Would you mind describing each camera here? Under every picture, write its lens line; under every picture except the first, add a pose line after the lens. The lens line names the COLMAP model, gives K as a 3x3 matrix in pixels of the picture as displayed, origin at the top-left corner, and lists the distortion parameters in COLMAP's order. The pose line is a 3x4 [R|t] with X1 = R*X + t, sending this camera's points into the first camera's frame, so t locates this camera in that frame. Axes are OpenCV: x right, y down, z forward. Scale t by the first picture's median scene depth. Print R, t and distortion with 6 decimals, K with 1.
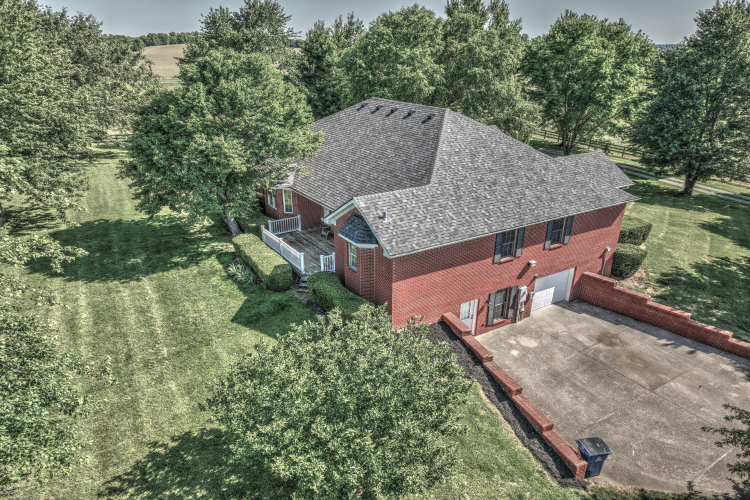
lens RADIAL K [[499.3, 0, 374.5], [0, 499.3, 291.4], [0, 0, 1]] dist [0.003256, 0.001856]
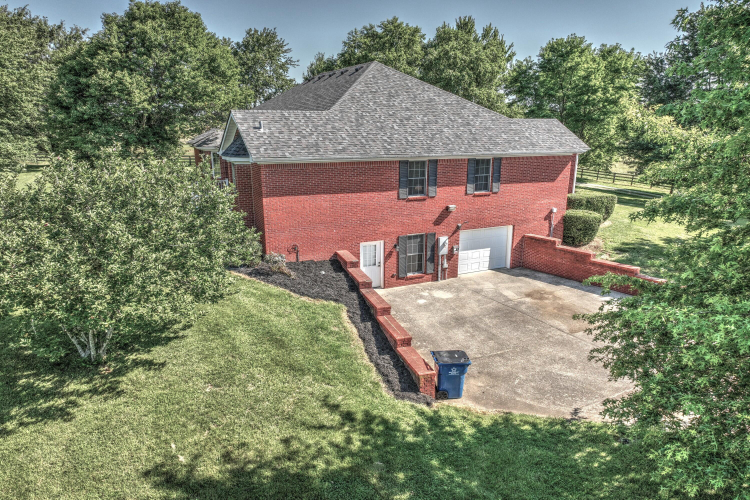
lens RADIAL K [[513.6, 0, 374.0], [0, 513.6, 270.4], [0, 0, 1]] dist [0.003530, 0.003677]
pose [[0.996755, 0.029412, -0.074926, 0.252670], [-0.042145, 0.983758, -0.174485, 0.216139], [0.068577, 0.177076, 0.981805, 0.126514]]
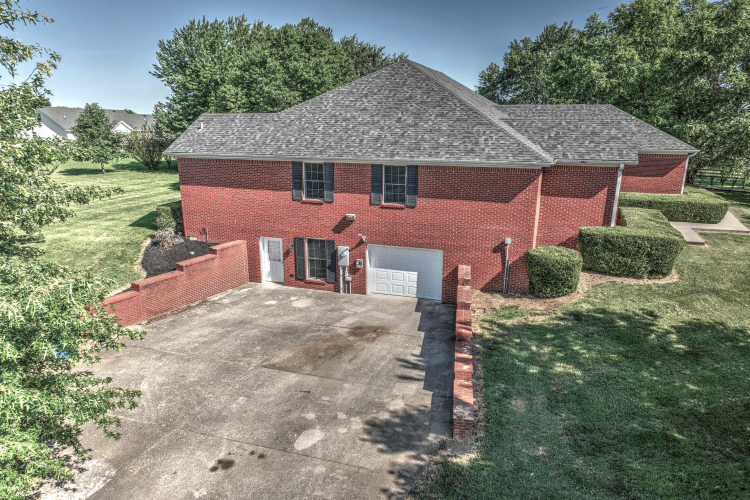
lens RADIAL K [[513.6, 0, 374.0], [0, 513.6, 270.4], [0, 0, 1]] dist [0.003530, 0.003677]
pose [[0.627585, 0.219546, -0.746952, 0.981270], [-0.345599, 0.938269, -0.014591, 0.023559], [0.697638, 0.267303, 0.664718, 0.505559]]
